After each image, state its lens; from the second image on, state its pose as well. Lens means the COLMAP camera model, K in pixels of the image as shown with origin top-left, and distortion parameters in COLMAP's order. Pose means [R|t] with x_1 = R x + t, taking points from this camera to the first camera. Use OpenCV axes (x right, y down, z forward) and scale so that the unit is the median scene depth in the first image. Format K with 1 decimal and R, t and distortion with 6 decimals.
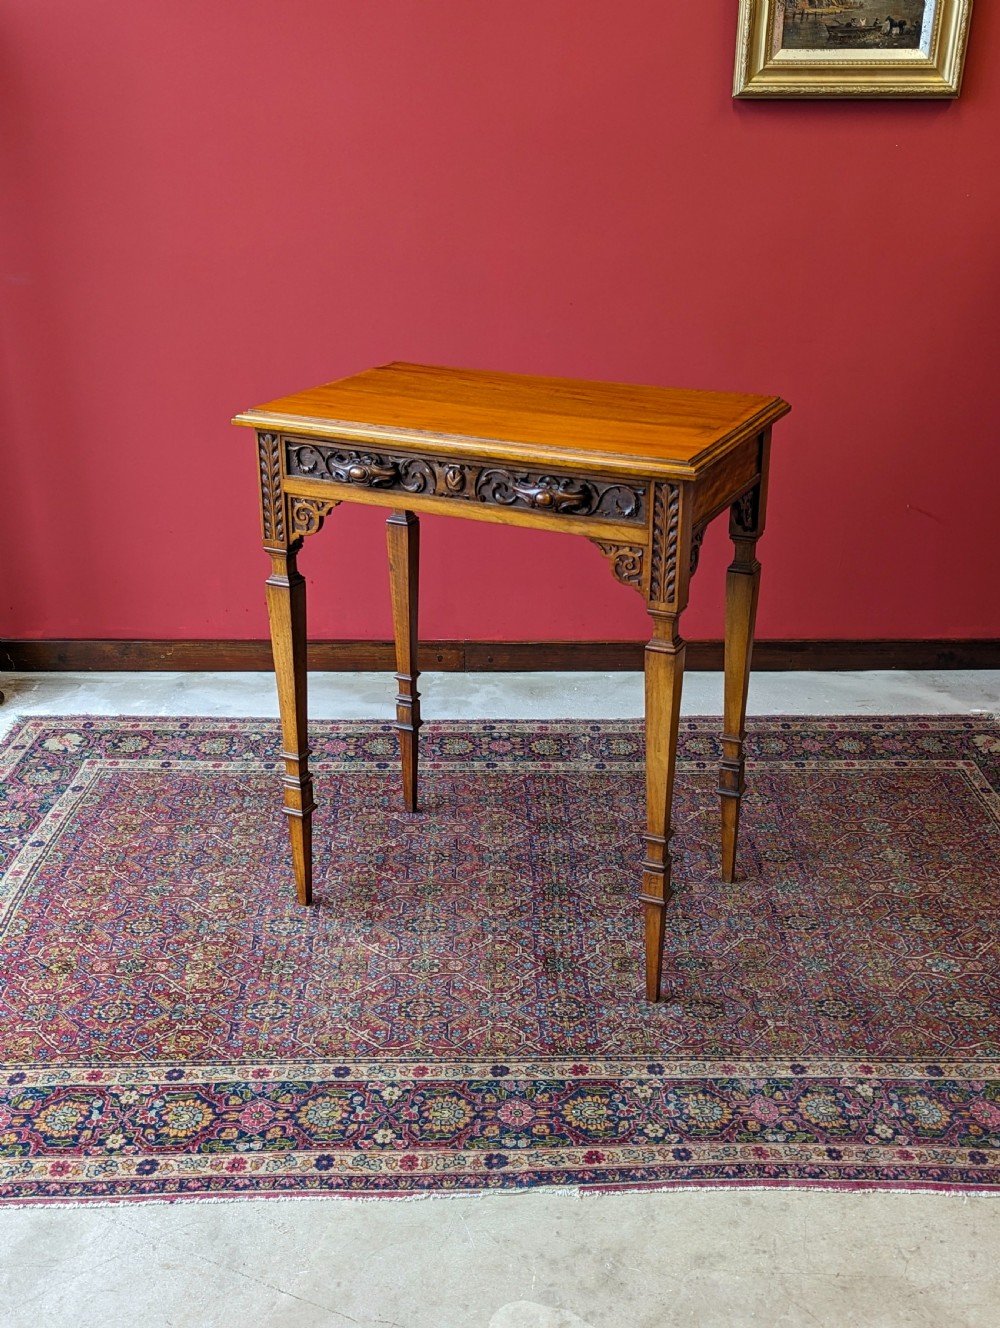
lens RADIAL K [[1321.9, 0, 505.8], [0, 1321.9, 670.7], [0, 0, 1]] dist [0.041109, -0.006138]
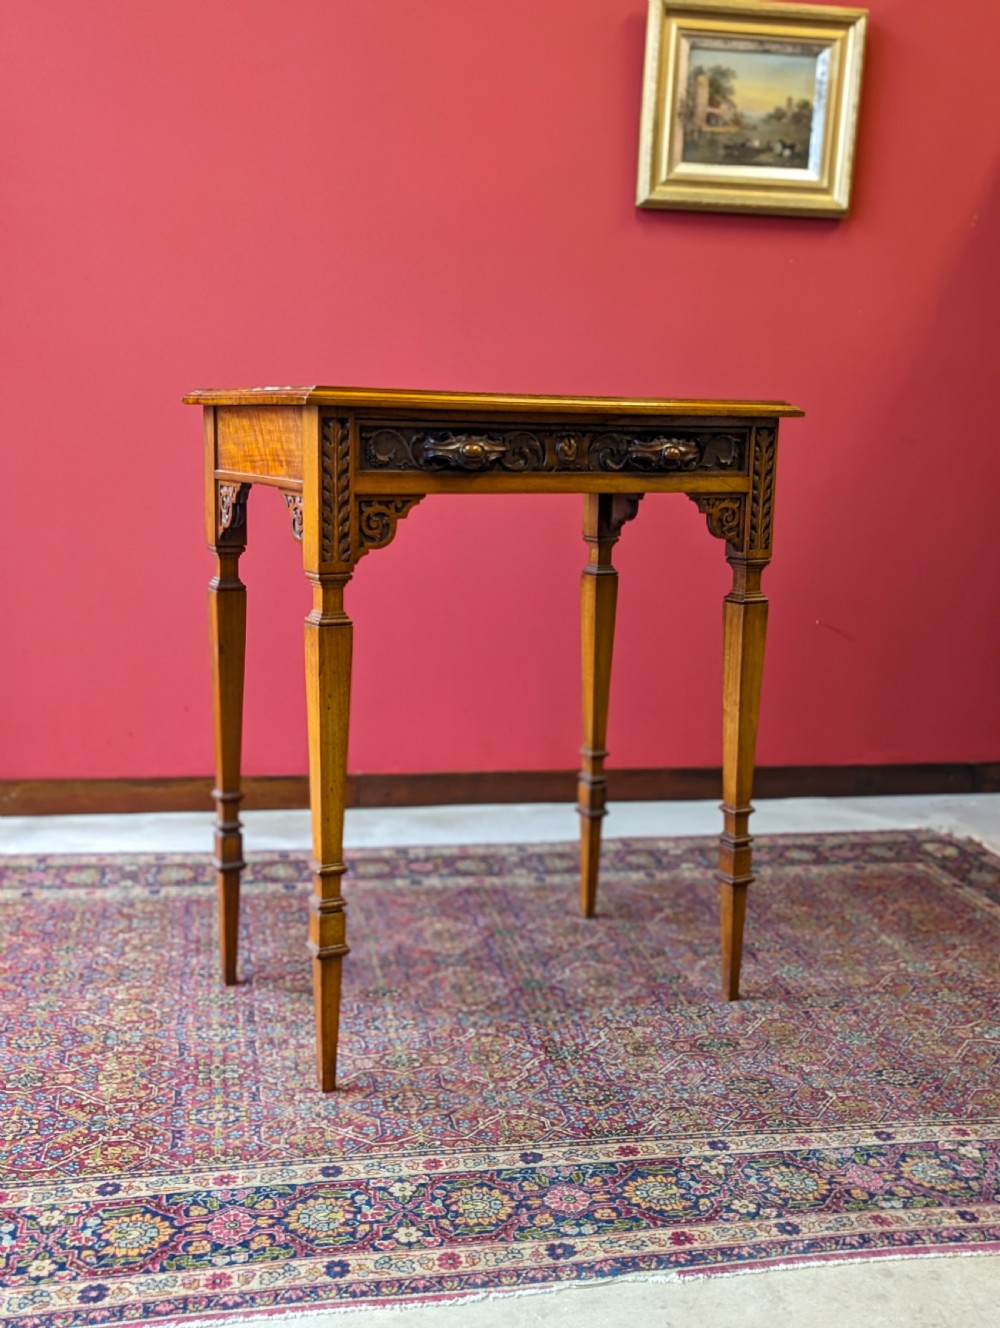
lens RADIAL K [[1341.6, 0, 477.8], [0, 1341.6, 671.2], [0, 0, 1]] dist [0.023343, 0.043032]
pose [[0.987996, -0.004625, 0.154408, -0.158739], [0.038217, 0.975798, -0.215306, 0.189686], [-0.149675, 0.218623, 0.964262, 0.165007]]
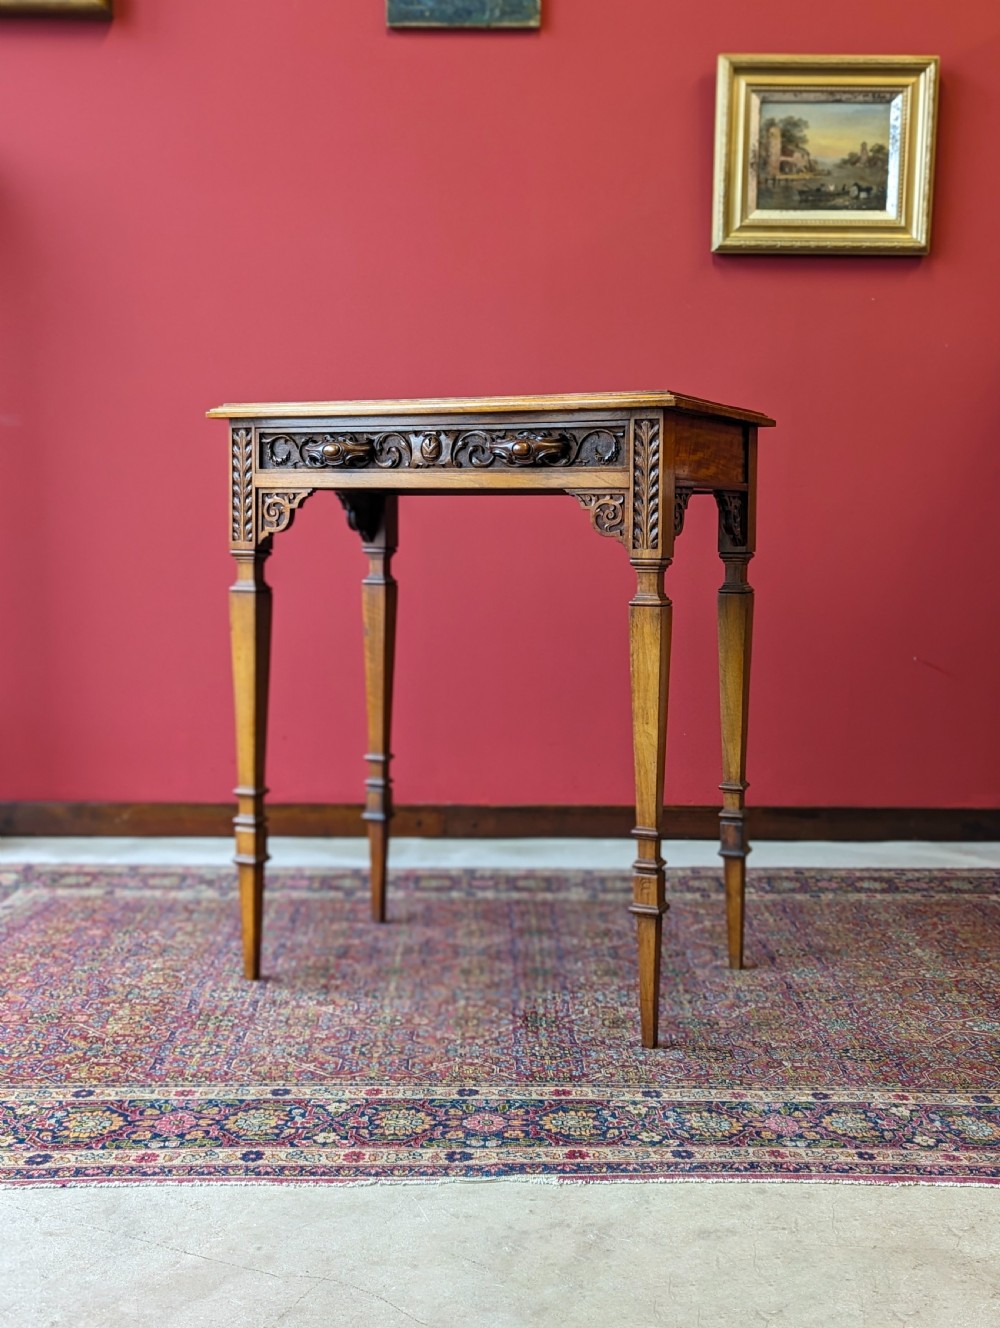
lens RADIAL K [[1412.3, 0, 503.0], [0, 1412.3, 661.5], [0, 0, 1]] dist [0.032948, 0.005435]
pose [[0.999965, 0.007304, -0.004001, 0.019632], [-0.008169, 0.953655, -0.300793, 0.310604], [0.001618, 0.300815, 0.953681, 0.055969]]
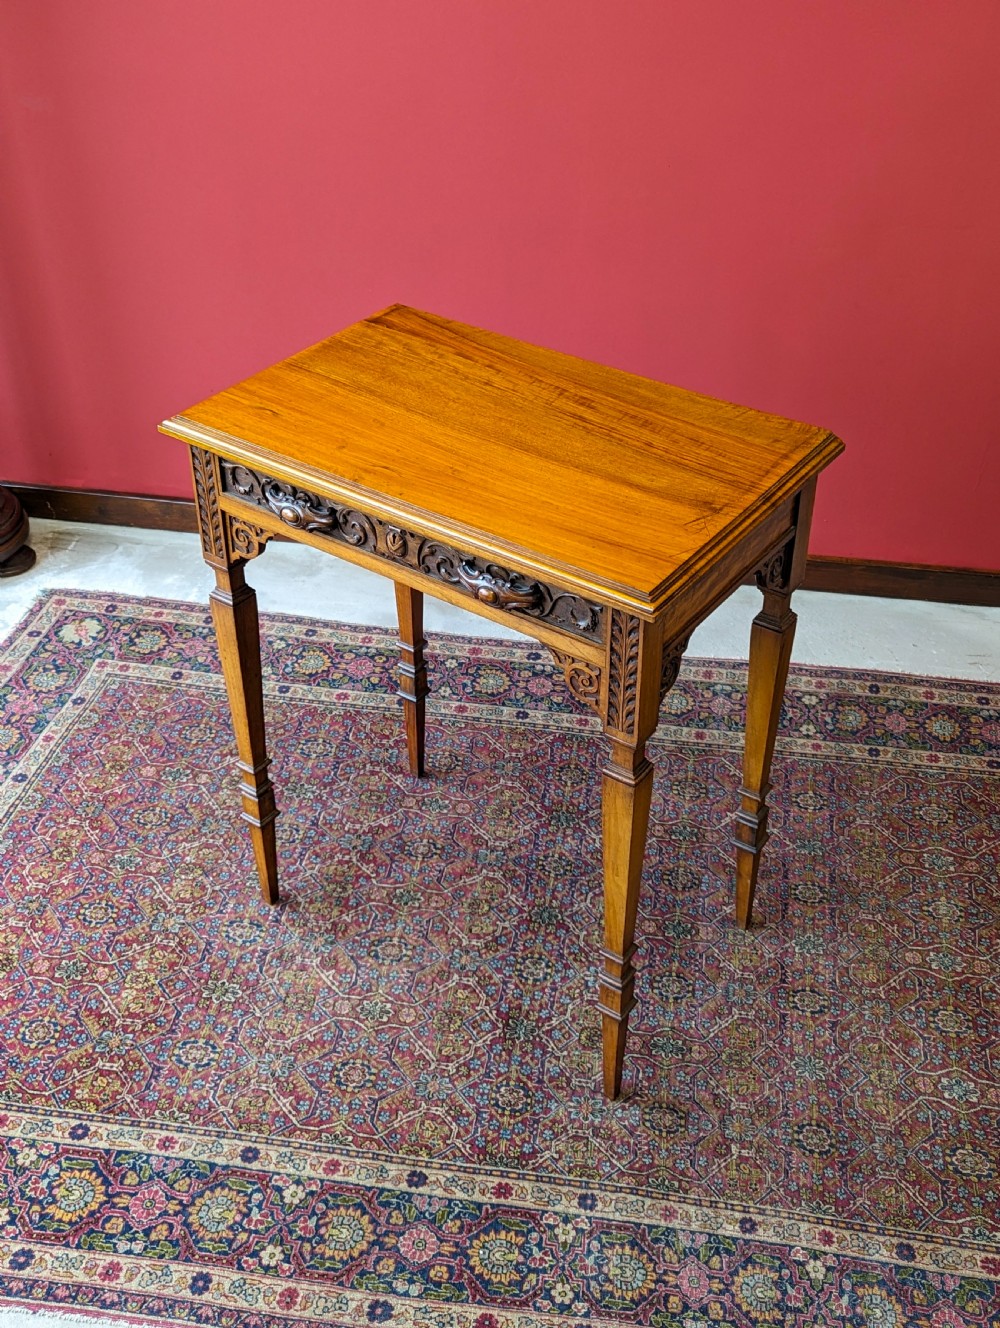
lens RADIAL K [[1374.4, 0, 519.4], [0, 1374.4, 612.8], [0, 0, 1]] dist [0.026959, 0.022368]
pose [[0.986712, 0.096336, -0.130835, 0.151764], [-0.067941, 0.976118, 0.206342, -0.278868], [0.147589, -0.194711, 0.969693, 0.164644]]
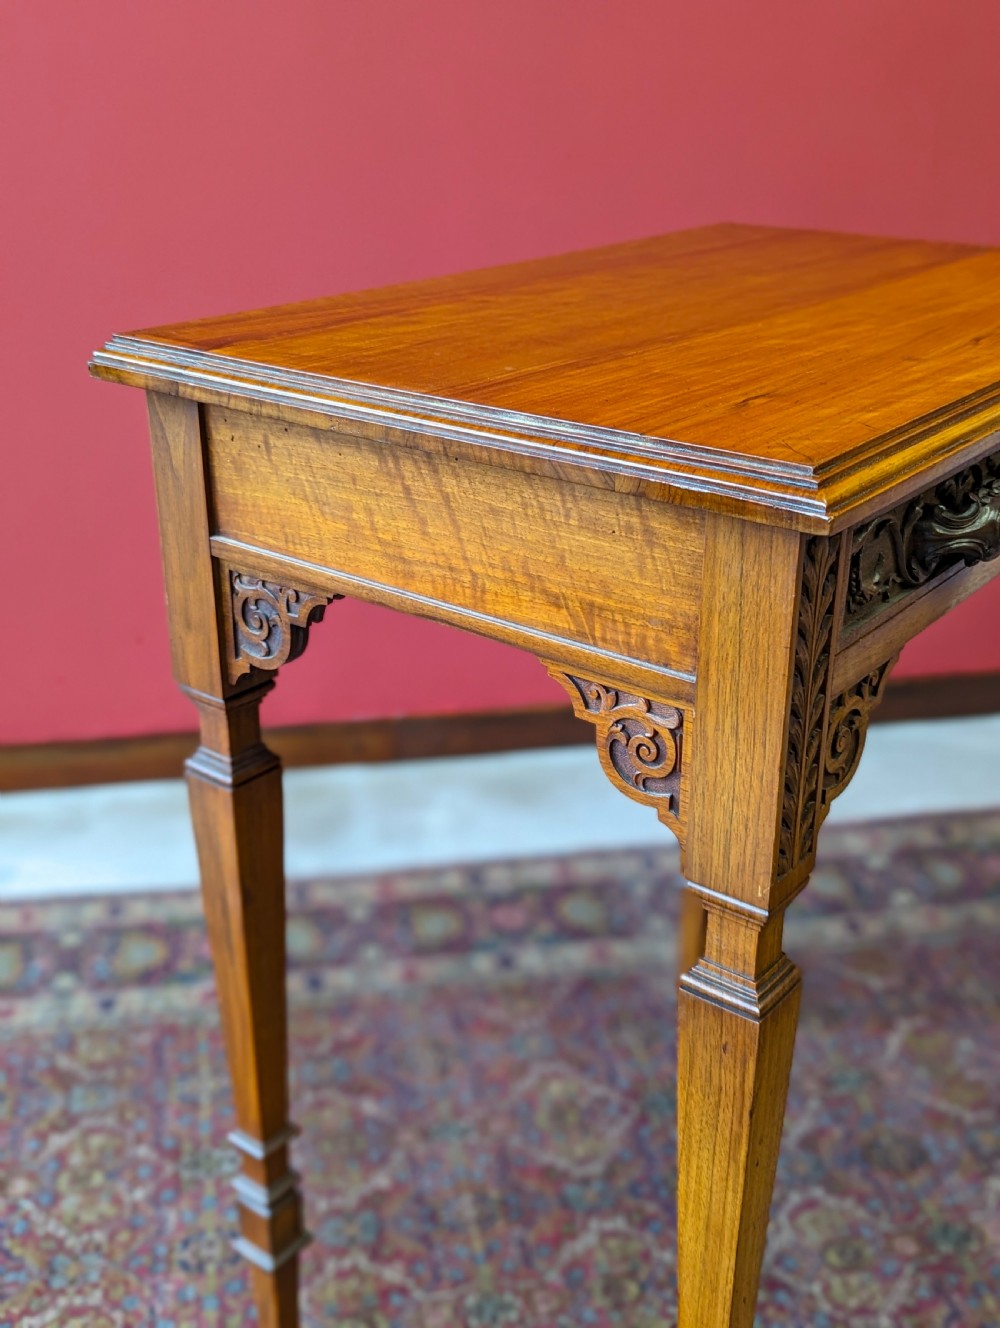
lens RADIAL K [[1412.3, 0, 503.0], [0, 1412.3, 661.5], [0, 0, 1]] dist [0.032948, 0.005435]
pose [[0.984796, -0.066474, 0.160495, -0.151990], [0.062829, 0.997640, 0.027686, -0.112177], [-0.161957, -0.017182, 0.986648, 0.590469]]
